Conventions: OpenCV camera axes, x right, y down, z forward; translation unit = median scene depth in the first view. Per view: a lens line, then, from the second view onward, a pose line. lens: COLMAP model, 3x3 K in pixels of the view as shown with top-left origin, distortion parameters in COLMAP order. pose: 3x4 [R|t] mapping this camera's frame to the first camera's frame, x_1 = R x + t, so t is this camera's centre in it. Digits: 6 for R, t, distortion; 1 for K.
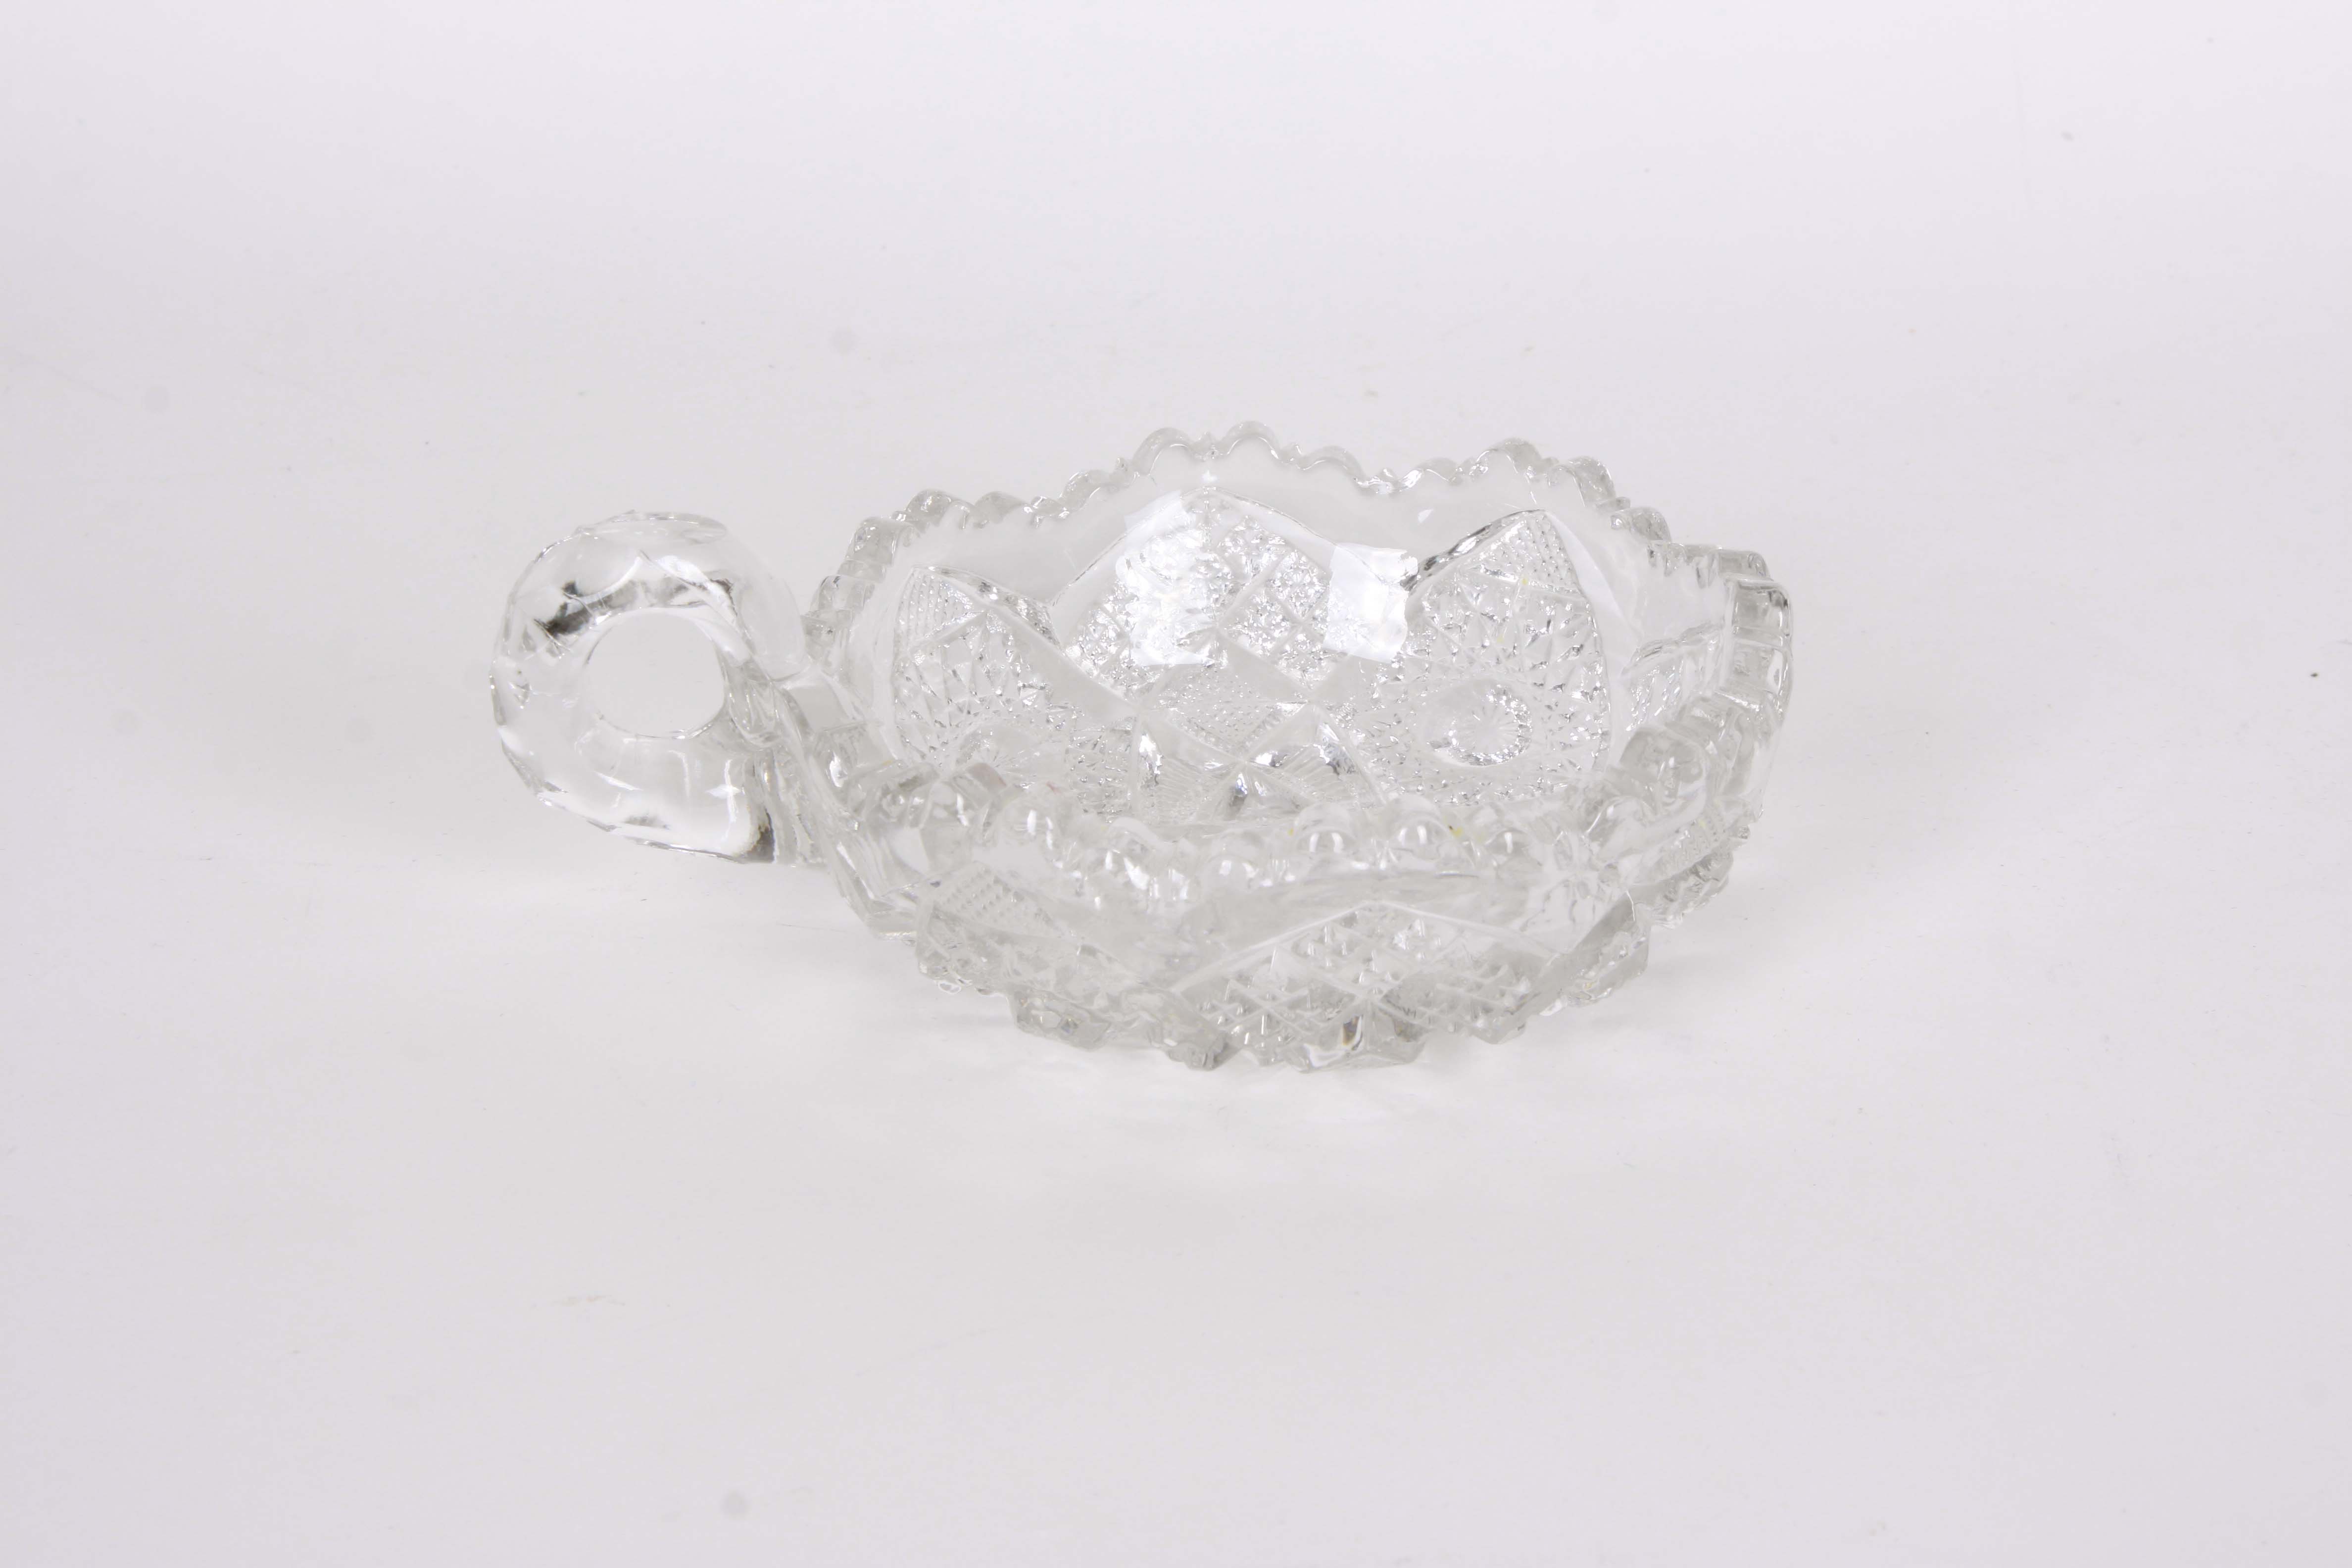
lens RADIAL K [[6649.9, 0, 1173.0], [0, 6649.9, 779.2], [0, 0, 1]] dist [-1.074605, 0.000000]
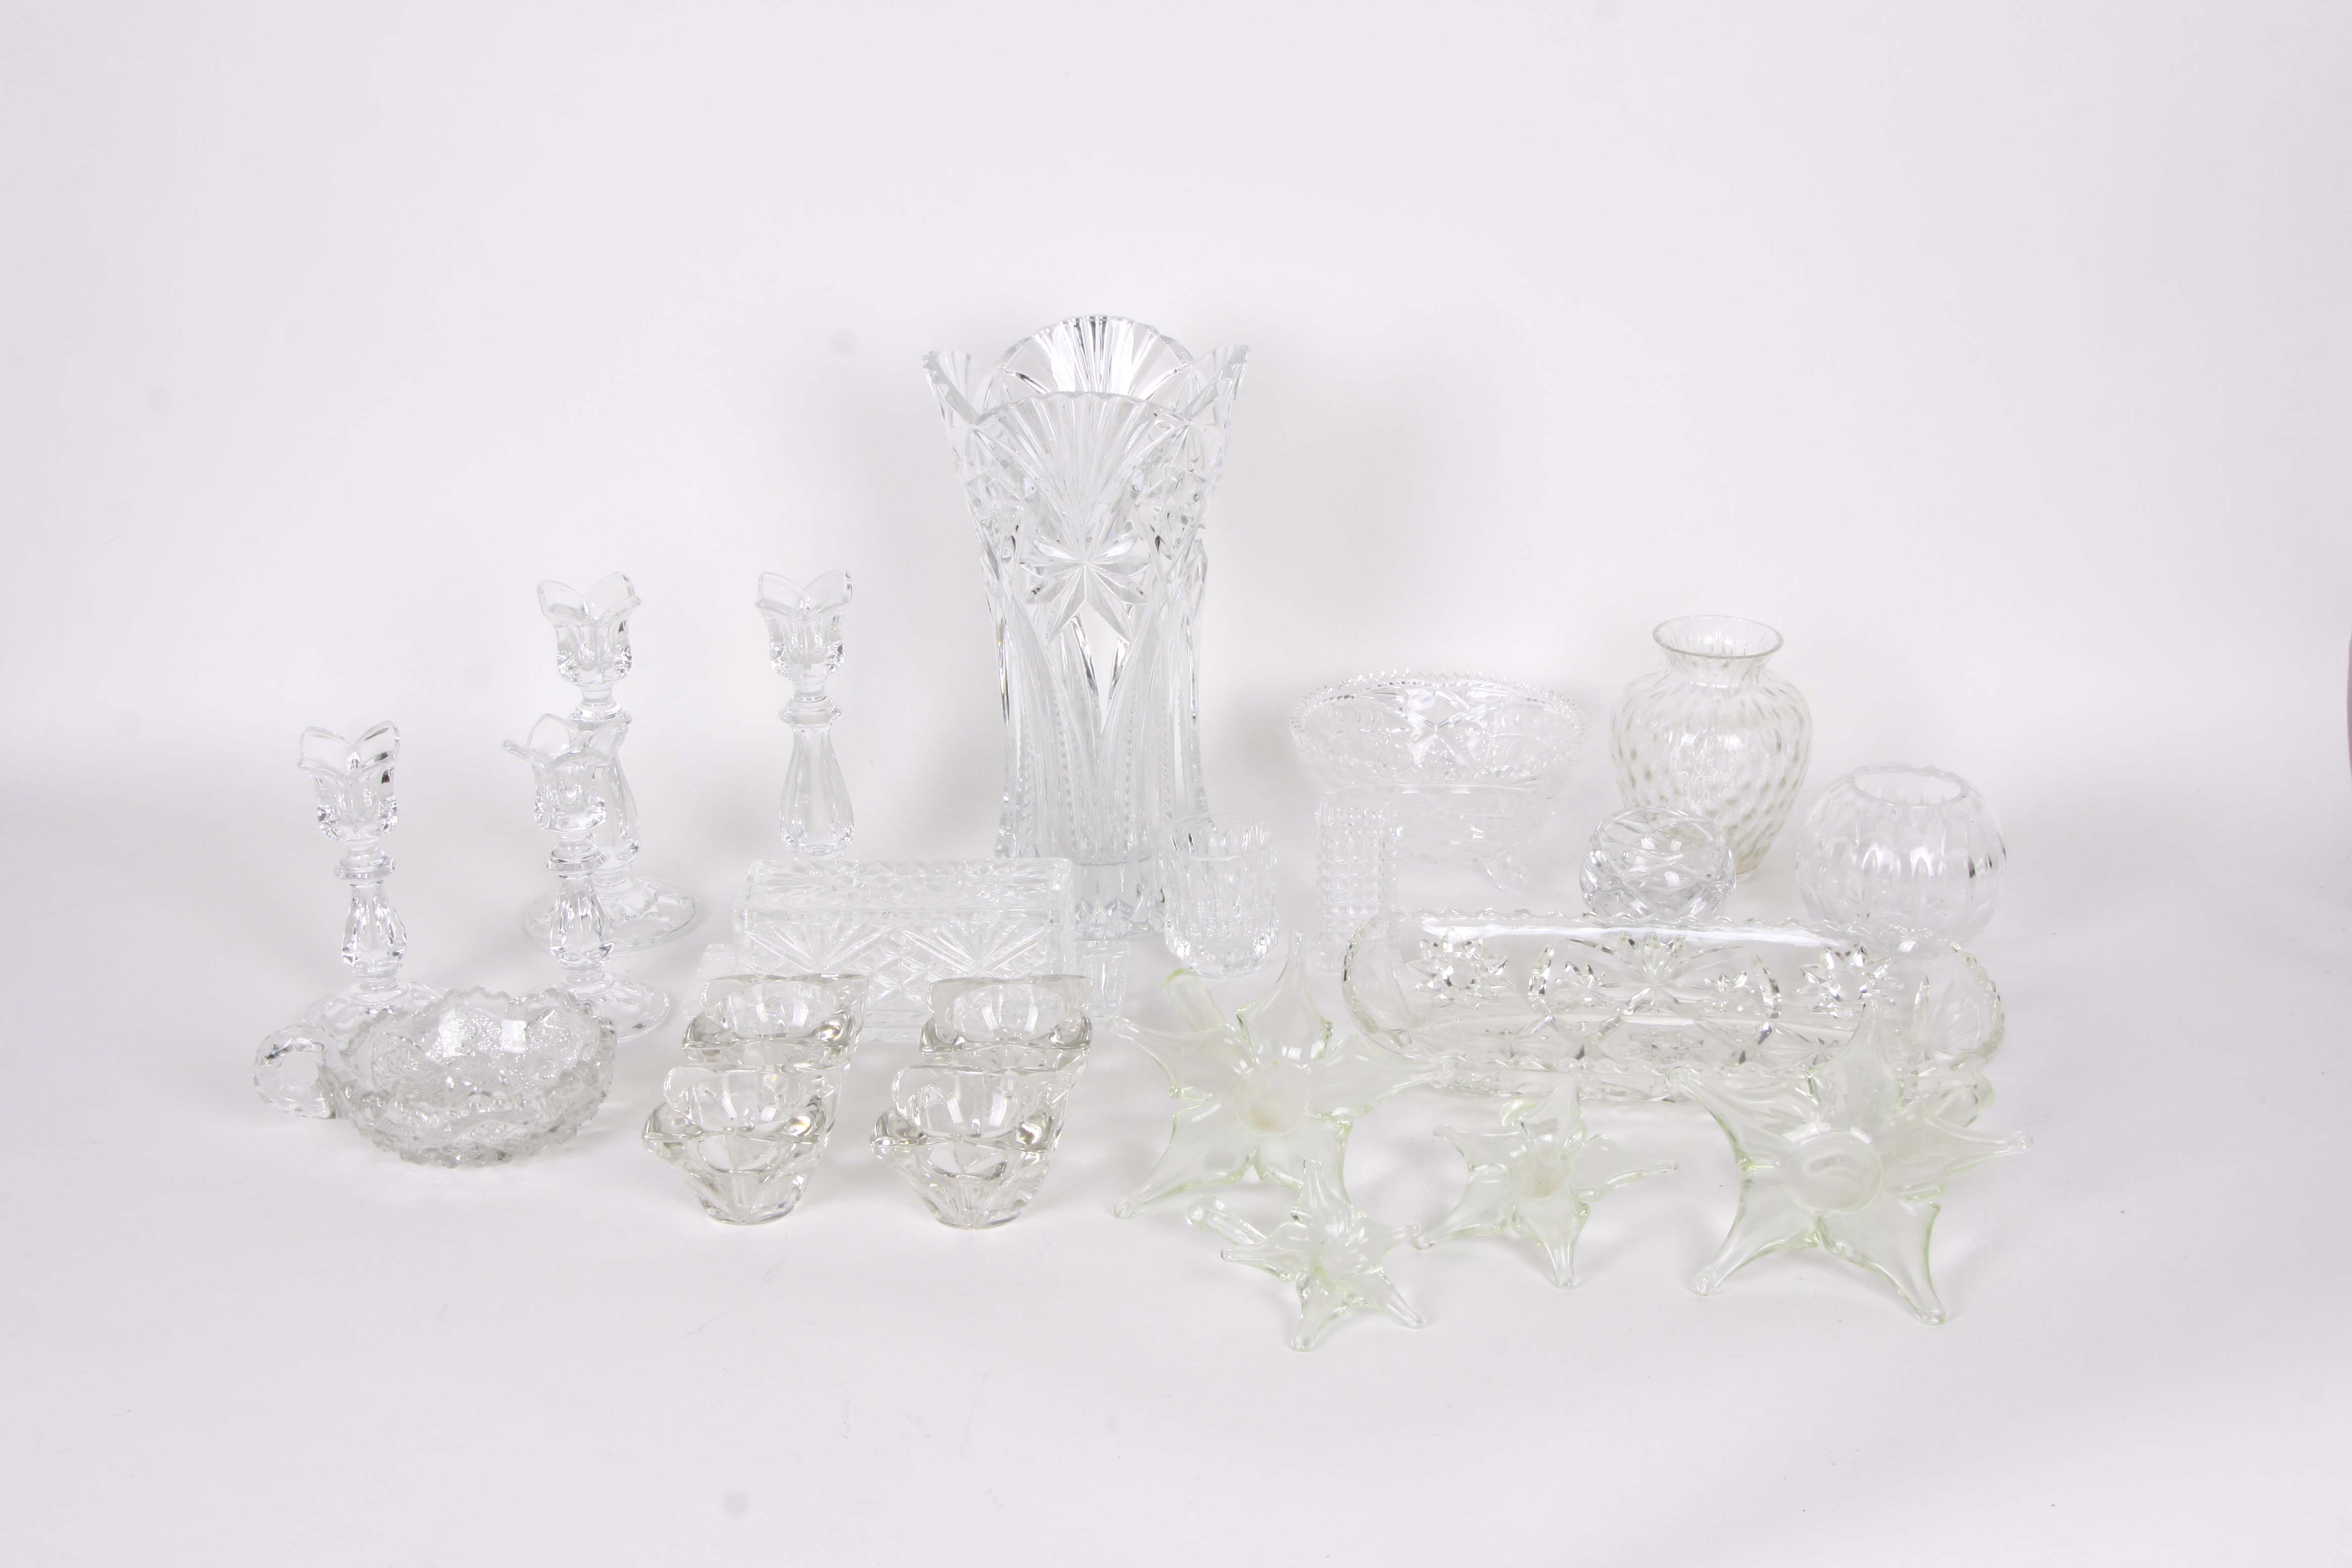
lens RADIAL K [[3425.8, 0, 1181.8], [0, 3425.8, 795.6], [0, 0, 1]] dist [-0.084085, 0.000000]
pose [[0.988689, -0.044847, 0.143119, 0.140636], [0.055455, 0.995933, -0.071010, -0.005952], [-0.139352, 0.078144, 0.987155, -0.932339]]
